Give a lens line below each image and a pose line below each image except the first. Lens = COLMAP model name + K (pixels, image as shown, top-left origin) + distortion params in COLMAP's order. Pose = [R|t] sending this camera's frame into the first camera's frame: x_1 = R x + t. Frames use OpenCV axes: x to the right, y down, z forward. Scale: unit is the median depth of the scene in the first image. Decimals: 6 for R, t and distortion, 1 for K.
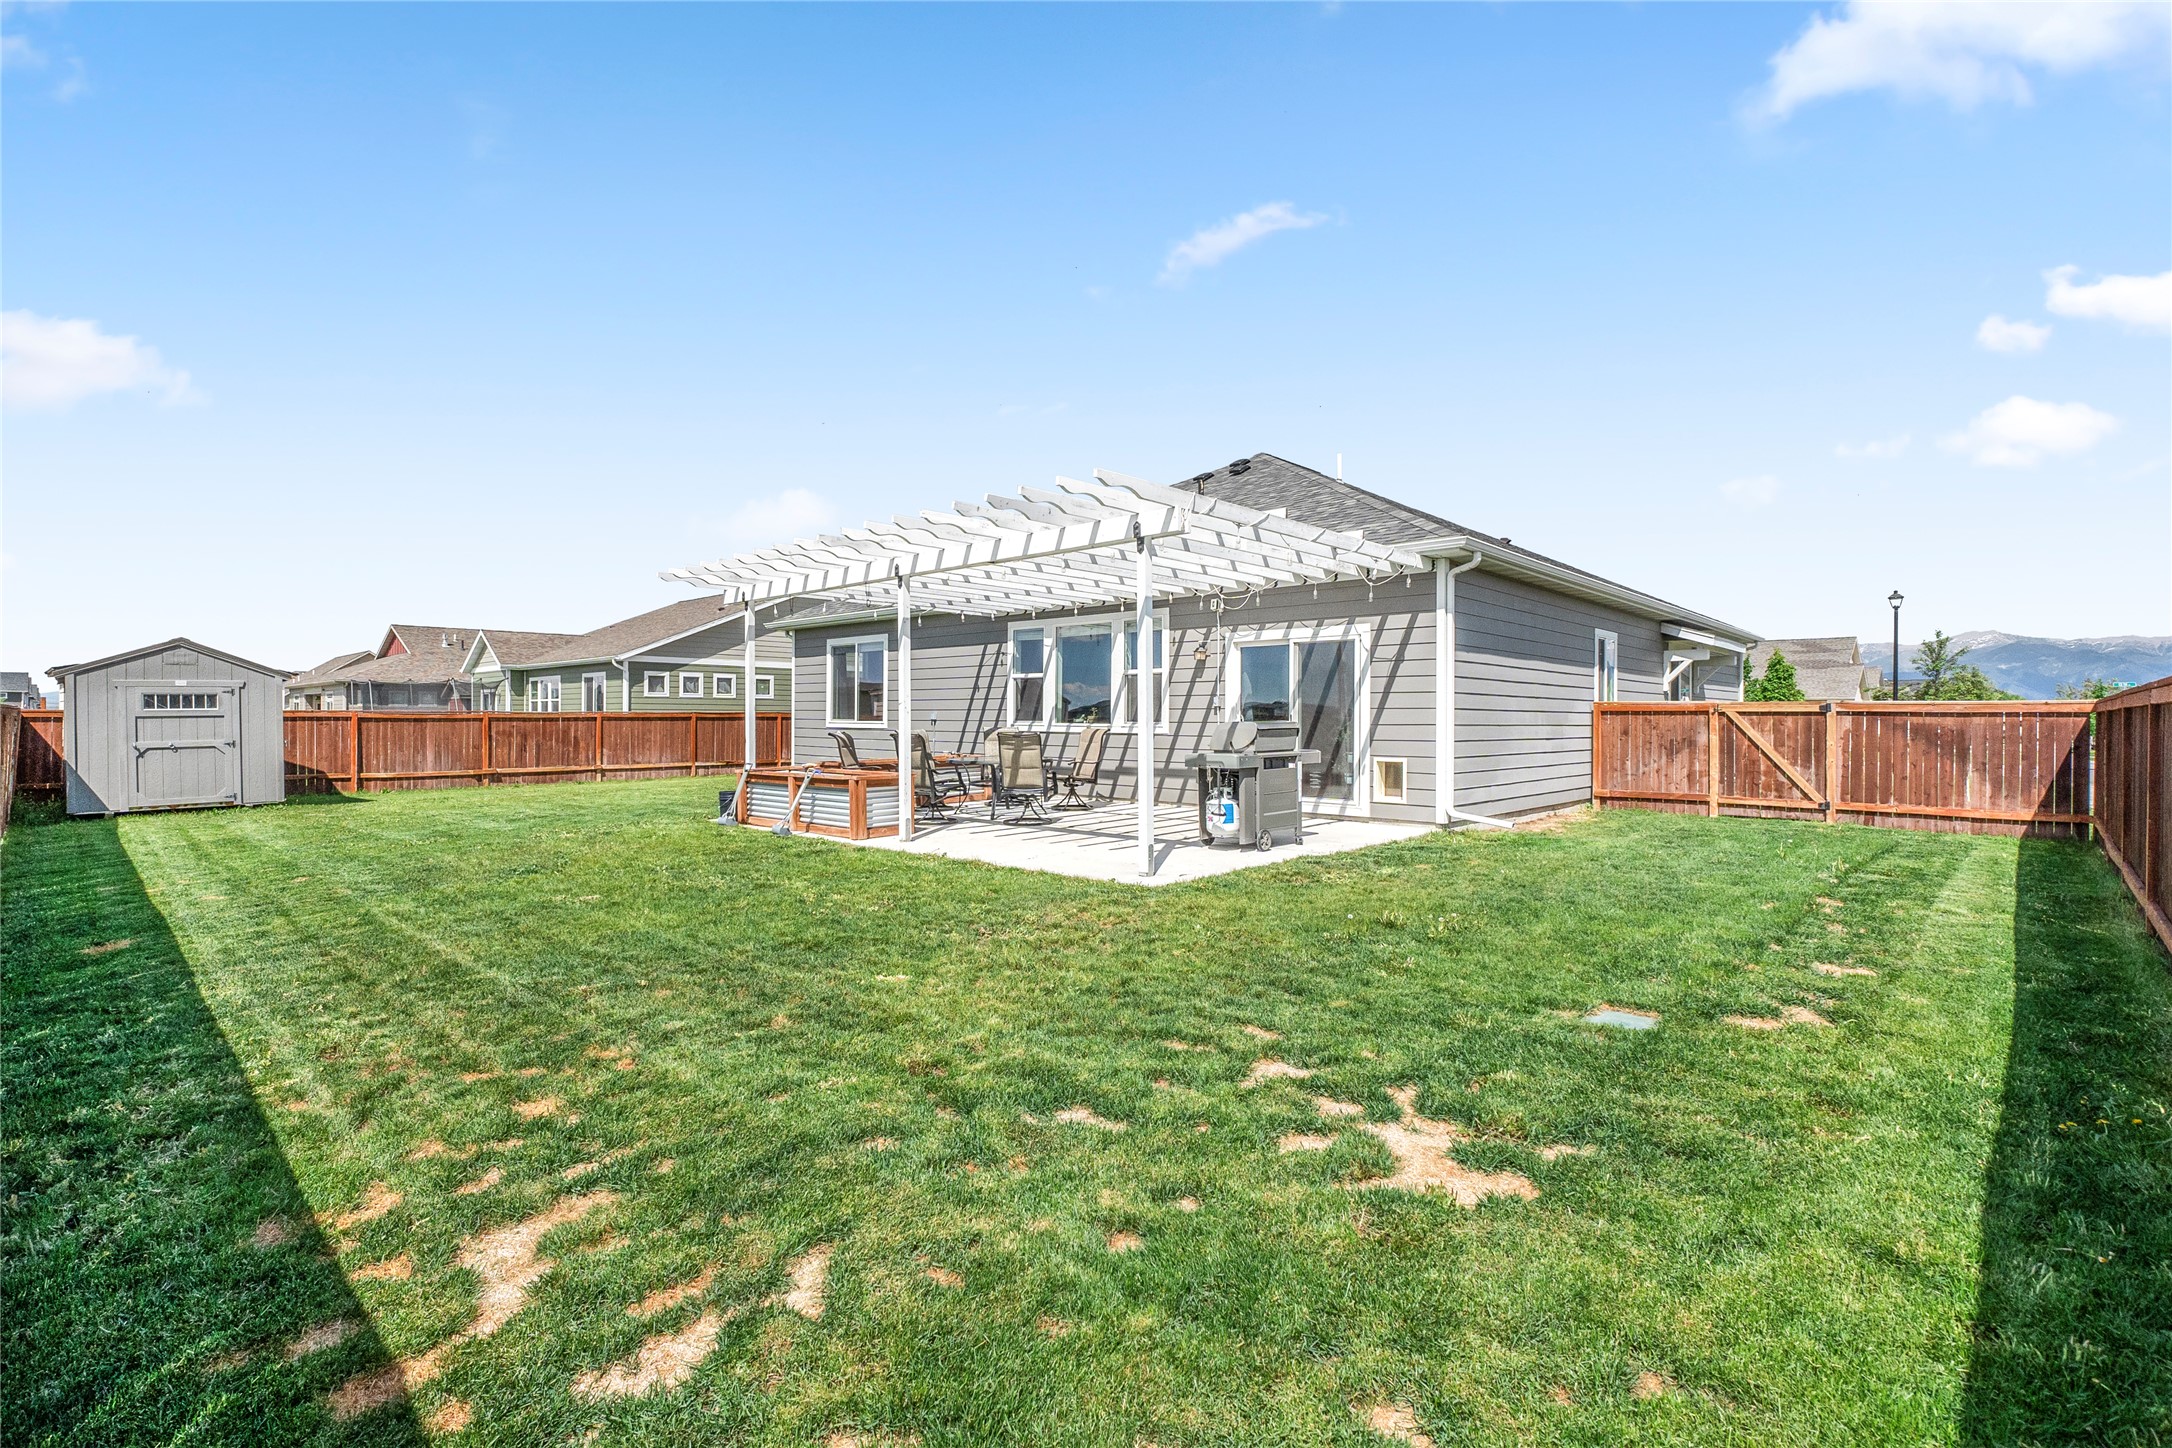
lens RADIAL K [[991.3, 0, 1086.1], [0, 991.3, 721.4], [0, 0, 1]] dist [0.000834, 0.000006]
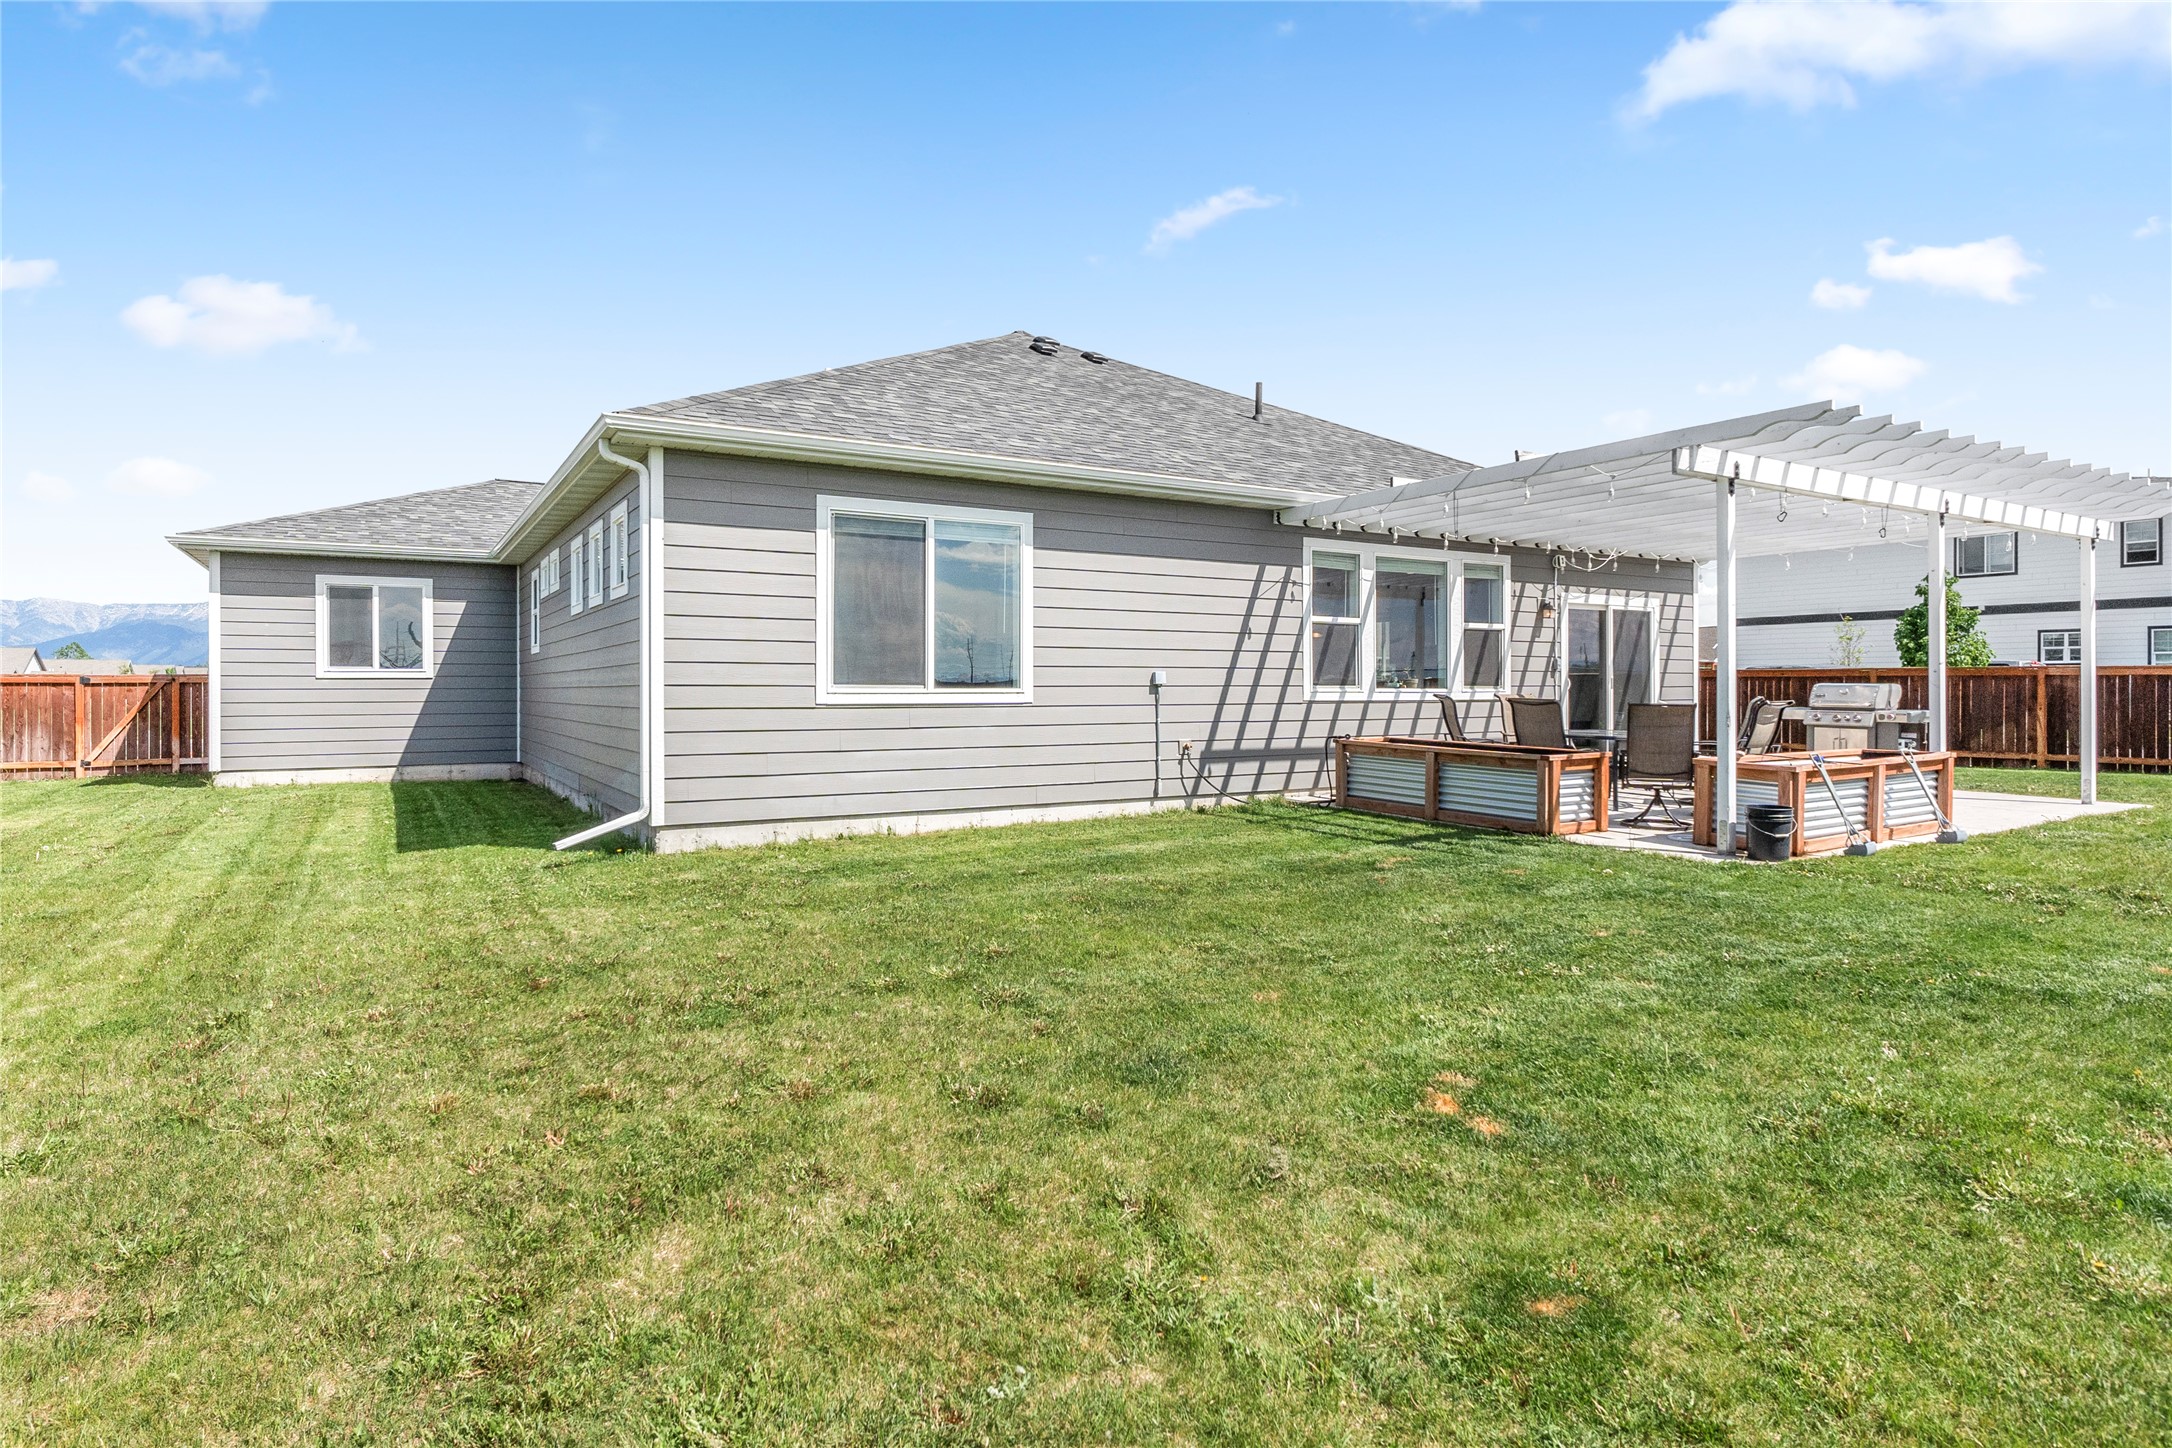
lens RADIAL K [[1178.4, 0, 1086.9], [0, 1178.4, 711.7], [0, 0, 1]] dist [-0.005049, -0.000186]
pose [[0.265769, -0.018217, 0.963865, -0.901600], [0.009255, 0.999824, 0.016345, 0.002694], [-0.963992, 0.004577, 0.265890, 0.955845]]
